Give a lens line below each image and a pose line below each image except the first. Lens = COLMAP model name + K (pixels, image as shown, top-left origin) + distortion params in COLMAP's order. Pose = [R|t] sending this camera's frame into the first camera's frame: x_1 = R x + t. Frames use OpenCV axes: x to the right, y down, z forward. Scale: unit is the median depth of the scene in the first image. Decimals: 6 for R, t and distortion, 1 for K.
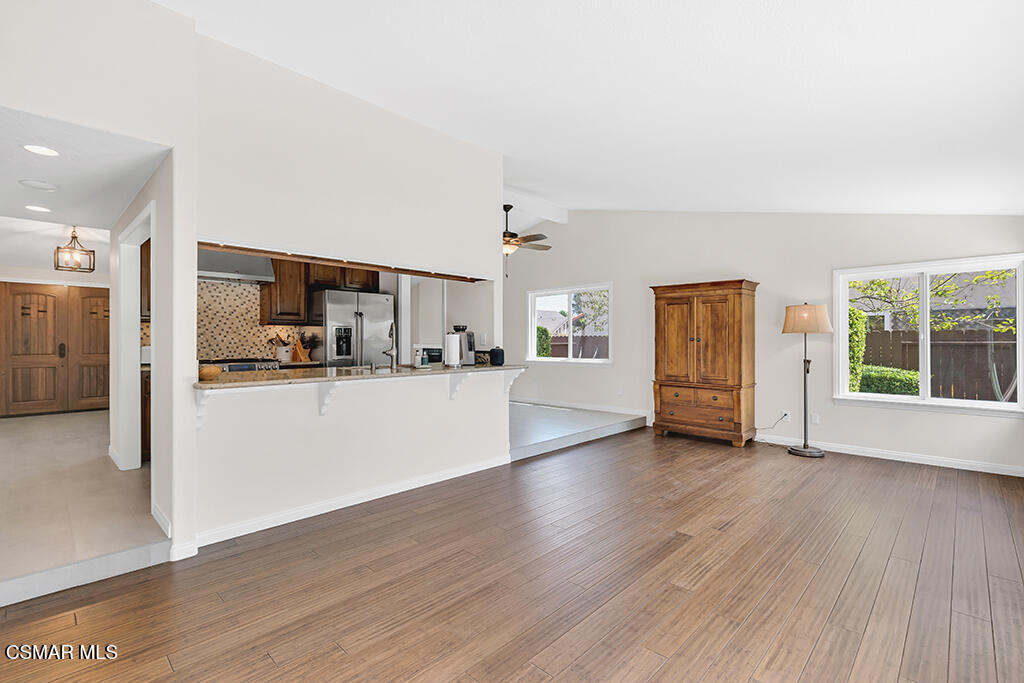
lens RADIAL K [[461.8, 0, 509.5], [0, 461.8, 339.5], [0, 0, 1]] dist [0.002896, 0.000201]
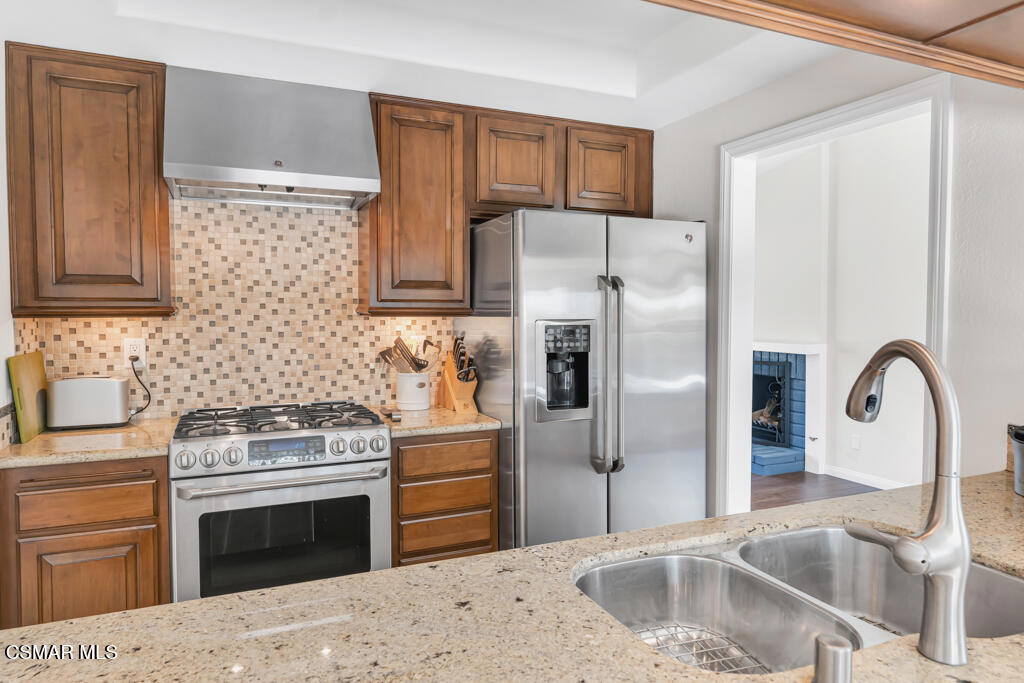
lens RADIAL K [[649.4, 0, 508.3], [0, 649.4, 336.2], [0, 0, 1]] dist [0.008716, -0.003169]
pose [[0.924053, 0.016387, -0.381912, -0.215531], [-0.001987, 0.999273, 0.038069, -0.033748], [0.382258, -0.034419, 0.923414, 0.541731]]
